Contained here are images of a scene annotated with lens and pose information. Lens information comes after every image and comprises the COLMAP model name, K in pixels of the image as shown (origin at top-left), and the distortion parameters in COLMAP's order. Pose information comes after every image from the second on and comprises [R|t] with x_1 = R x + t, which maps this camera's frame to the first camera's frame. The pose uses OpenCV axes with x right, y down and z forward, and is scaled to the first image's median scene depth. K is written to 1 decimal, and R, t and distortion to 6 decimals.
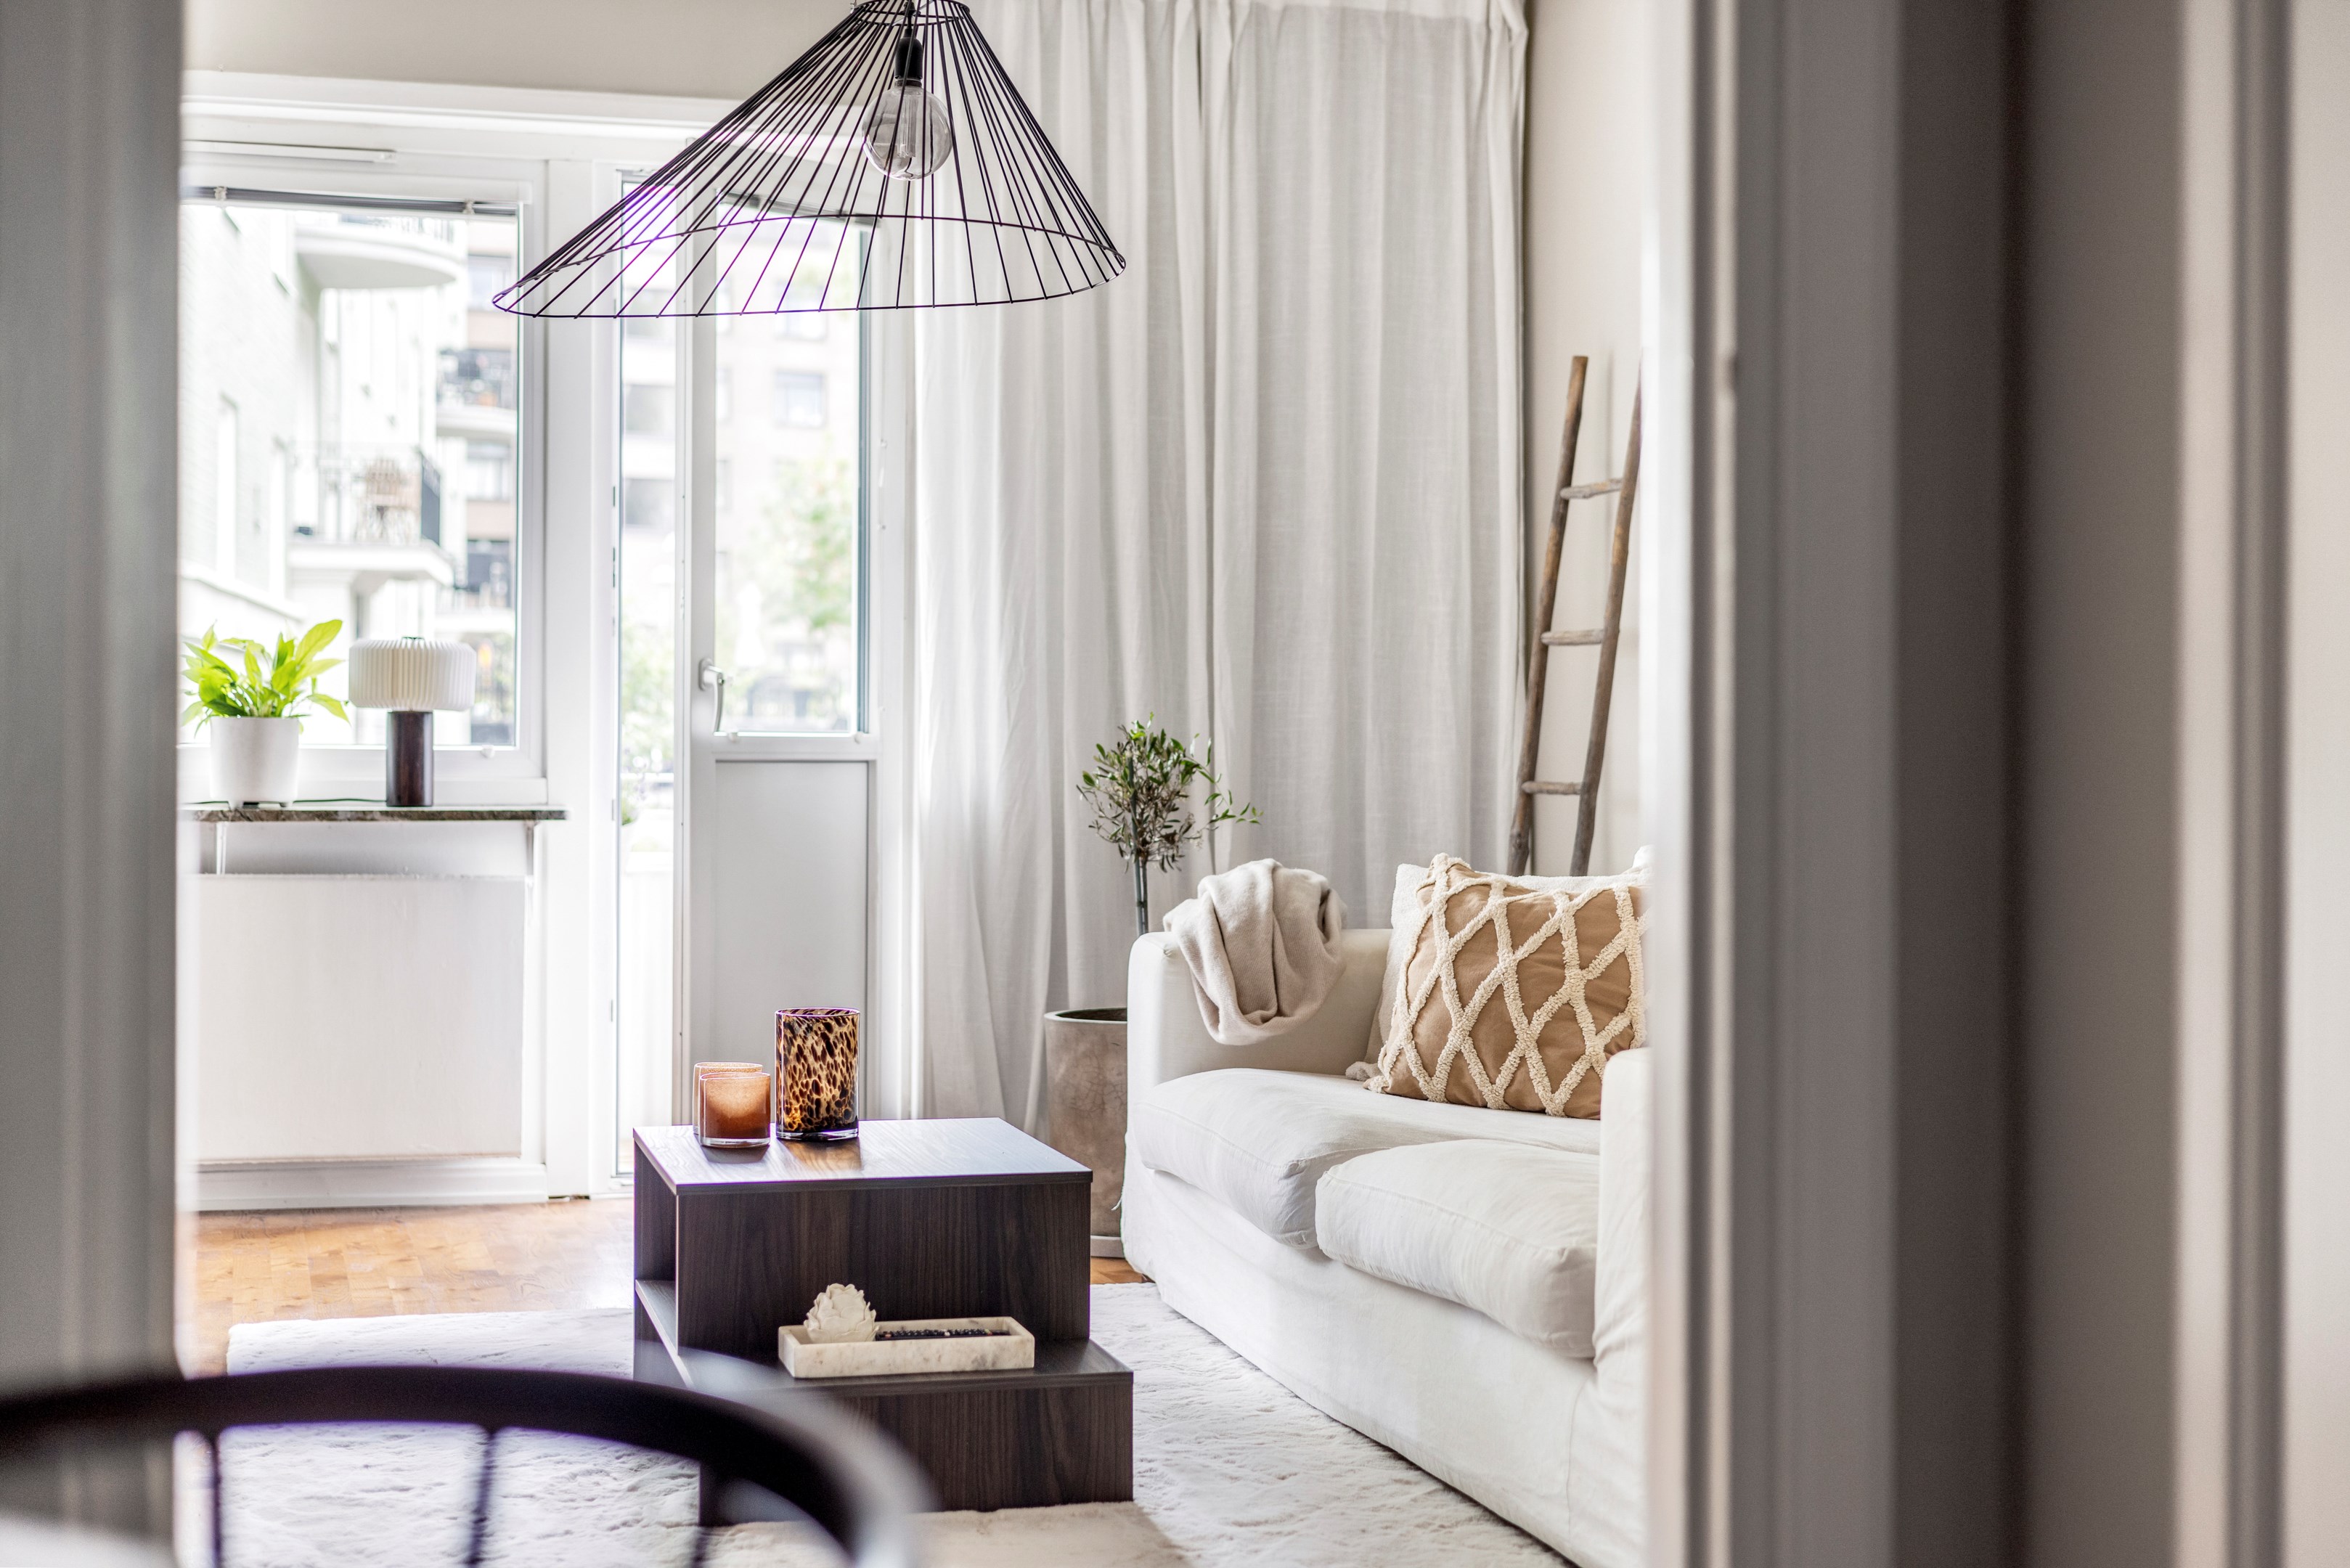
lens RADIAL K [[3384.1, 0, 1188.5], [0, 3384.1, 741.5], [0, 0, 1]] dist [0.004655, 0.038838]
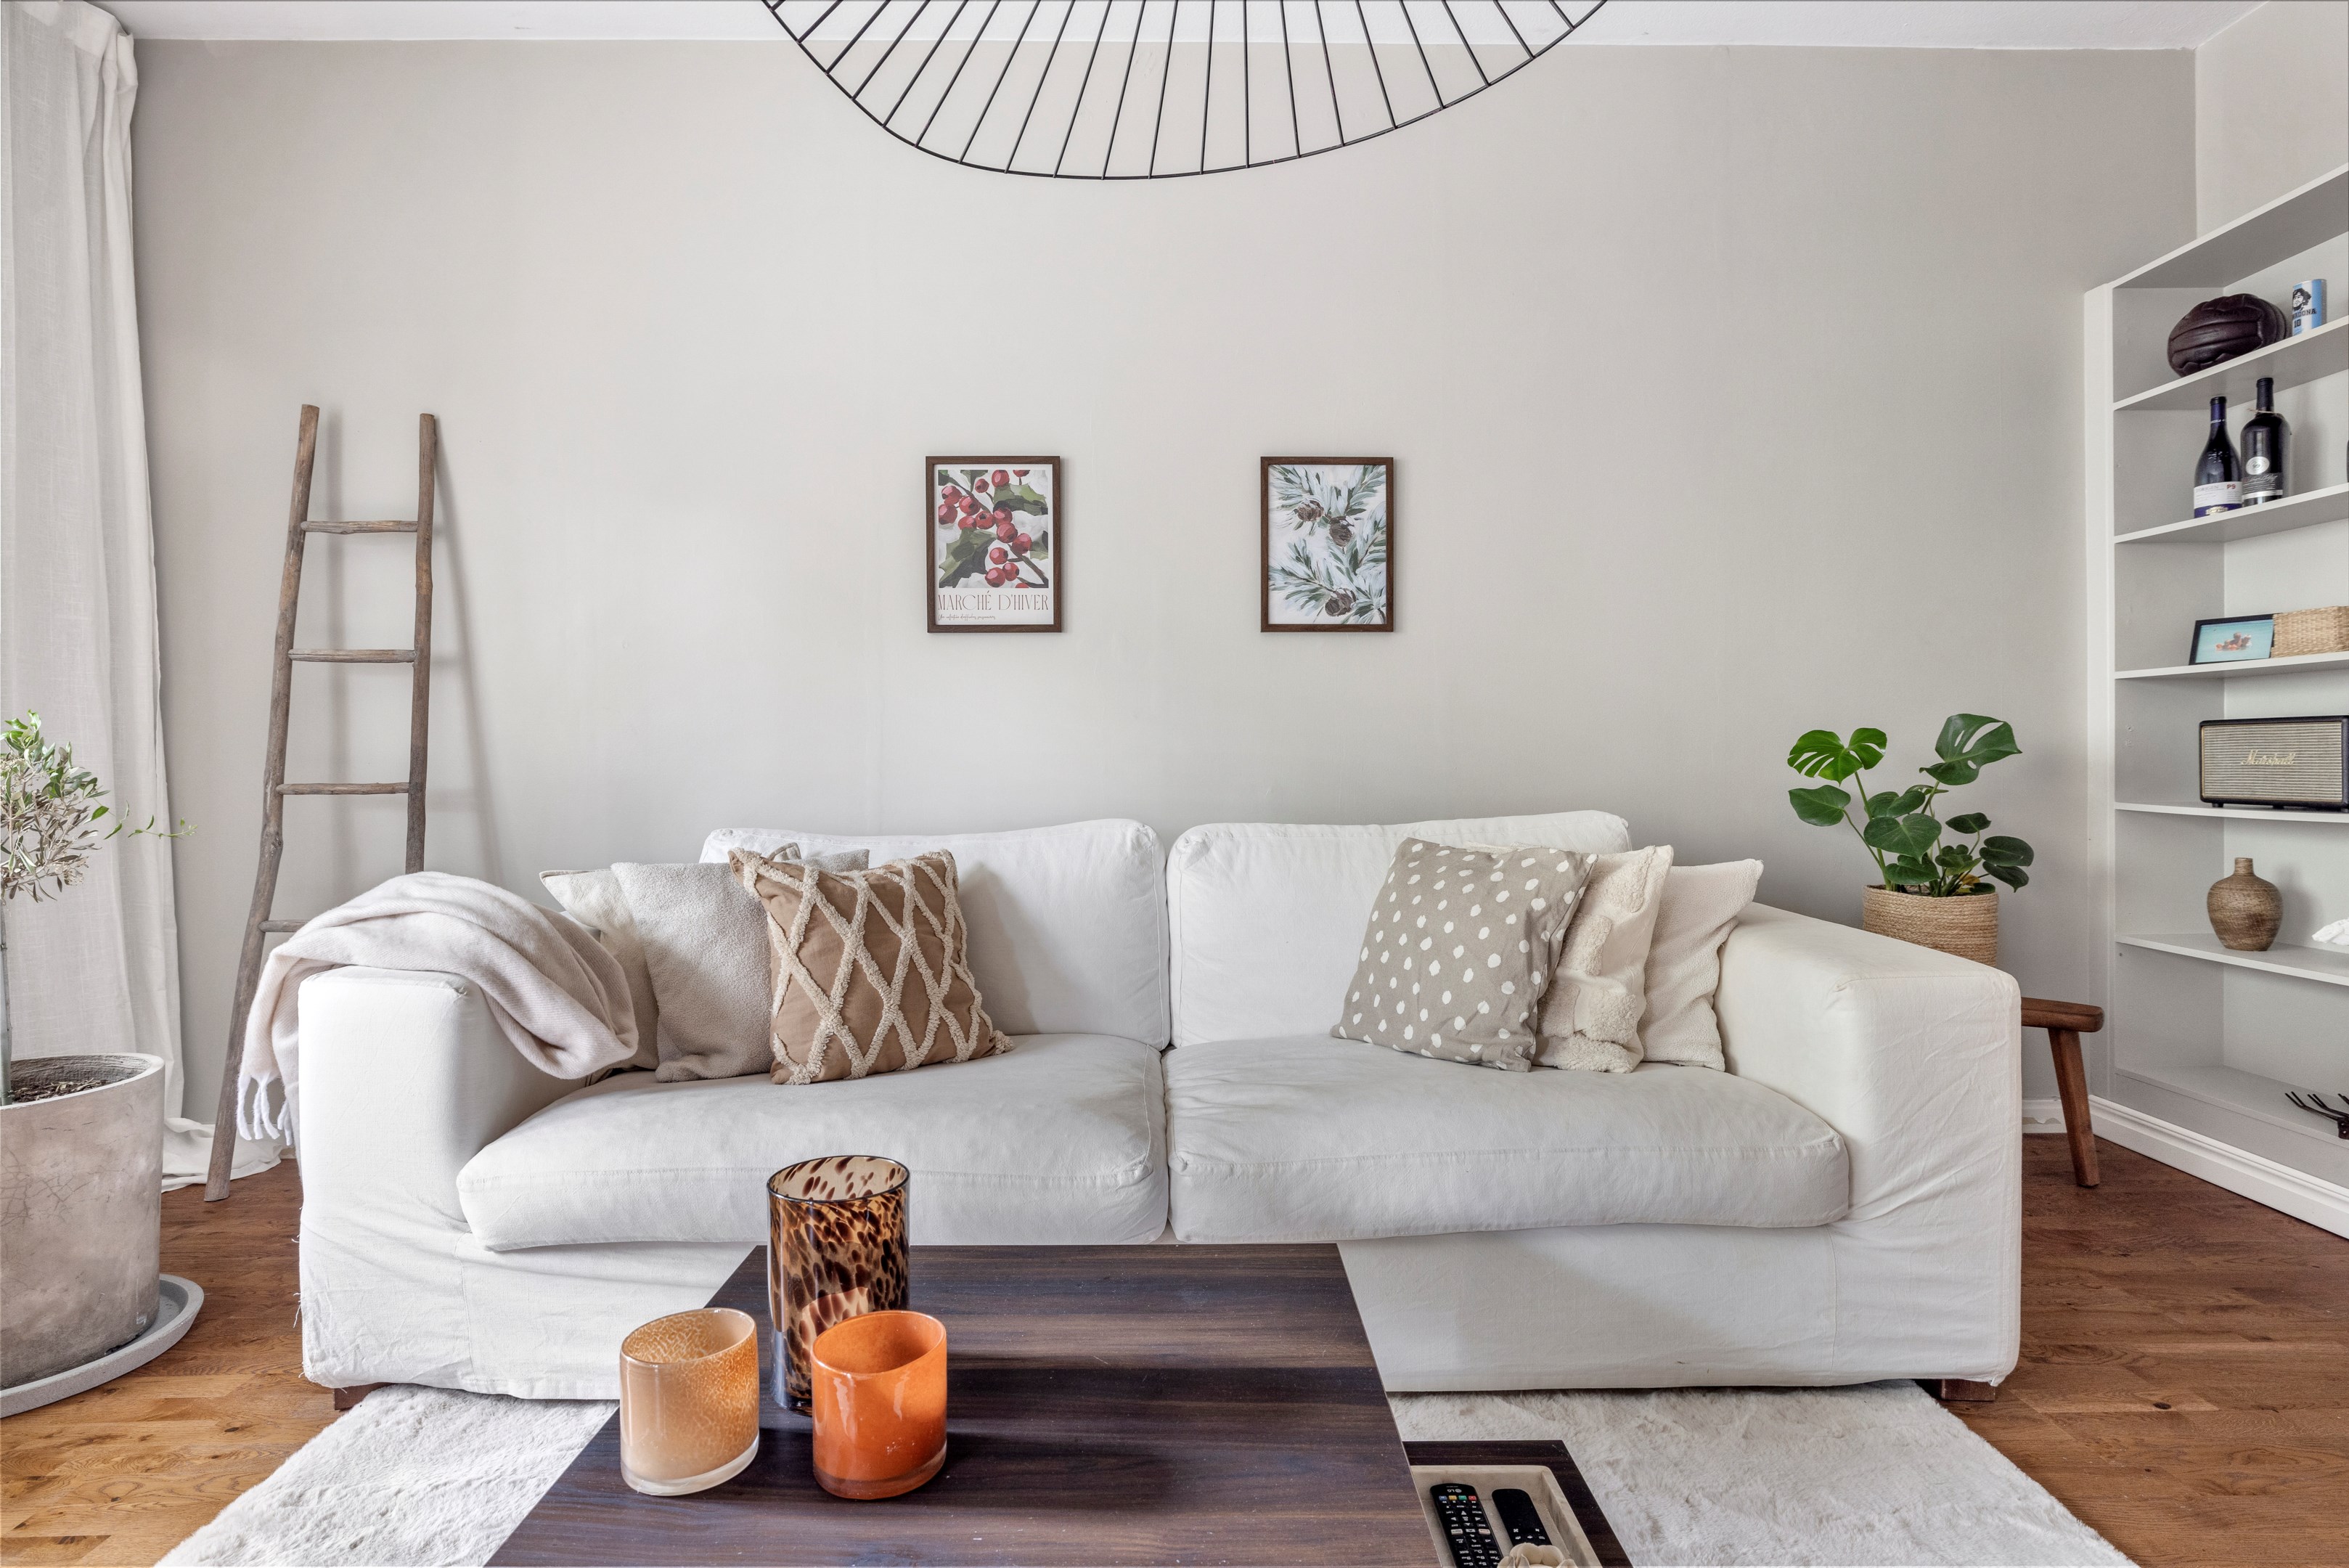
lens RADIAL K [[1244.8, 0, 1178.2], [0, 1244.8, 759.6], [0, 0, 1]] dist [0.000594, 0.000395]
pose [[0.251208, -0.010538, 0.967876, -0.263288], [0.005502, 0.999940, 0.009459, 0.002411], [-0.967917, 0.002949, 0.251251, 0.749987]]
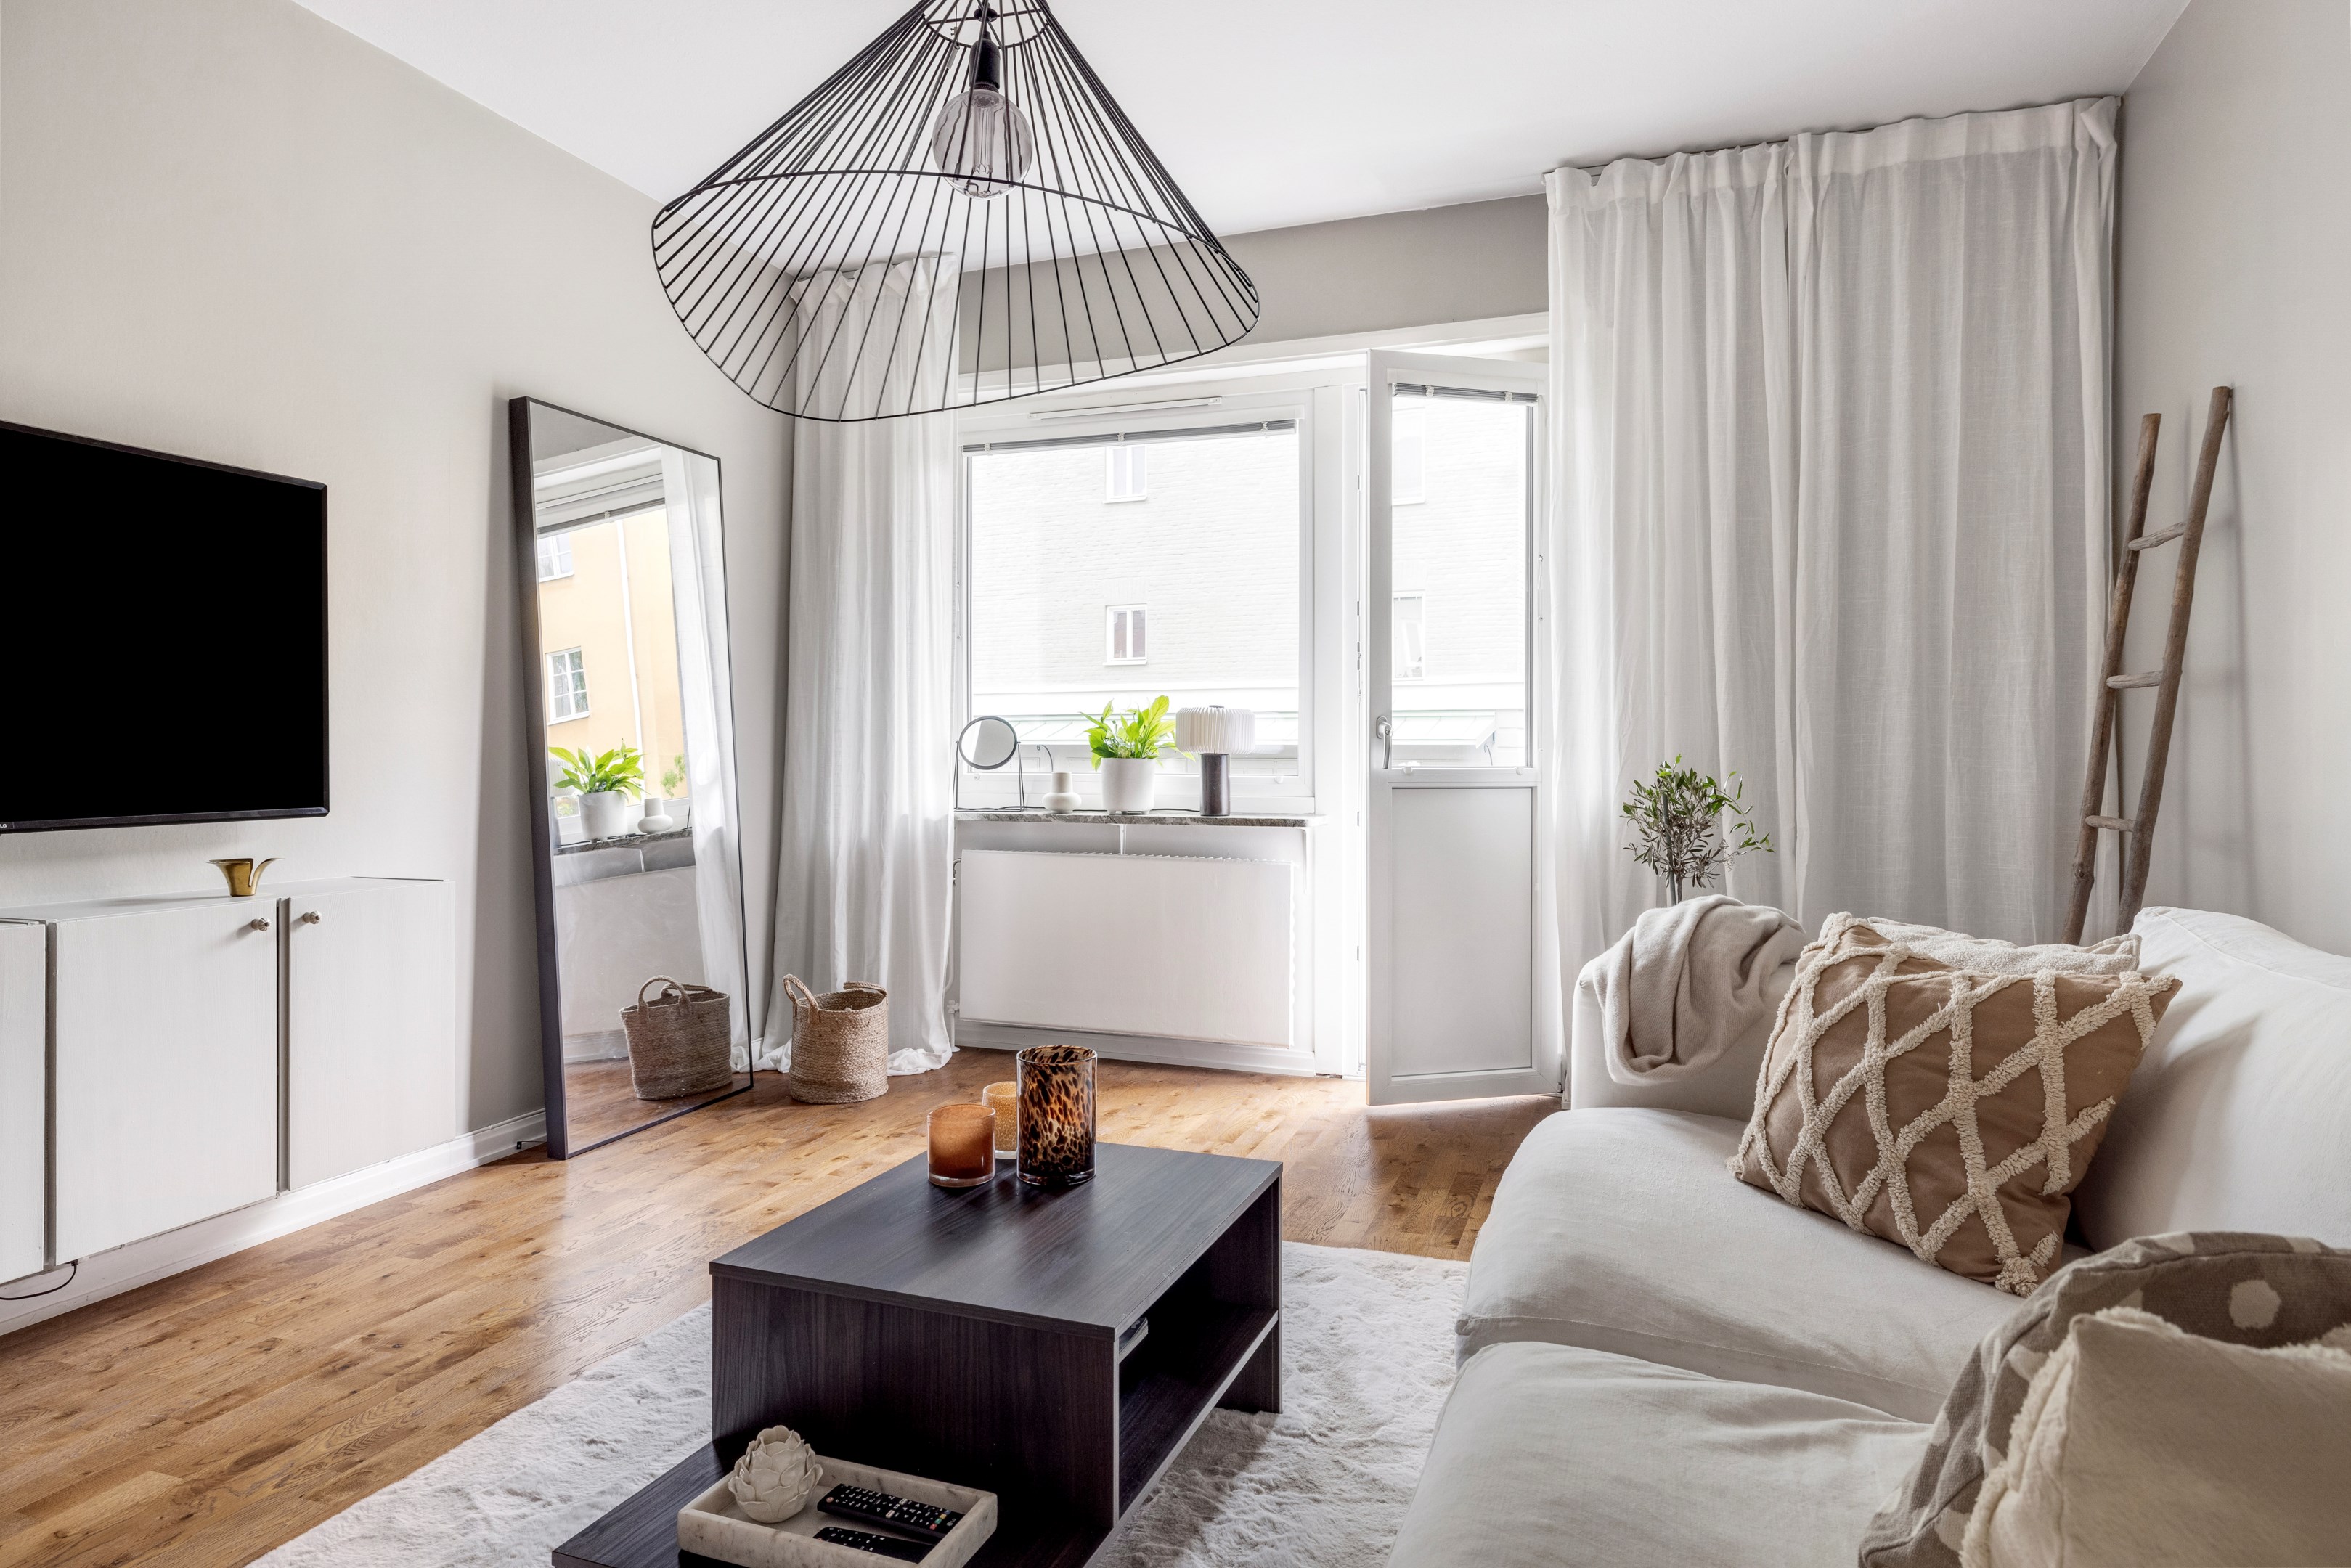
lens RADIAL K [[1367.4, 0, 1165.1], [0, 1367.4, 753.8], [0, 0, 1]] dist [0.003389, 0.000073]
pose [[0.813648, -0.003274, -0.581349, 0.138220], [0.003662, 0.999993, -0.000506, -0.010465], [0.581346, -0.001718, 0.813654, 0.574762]]
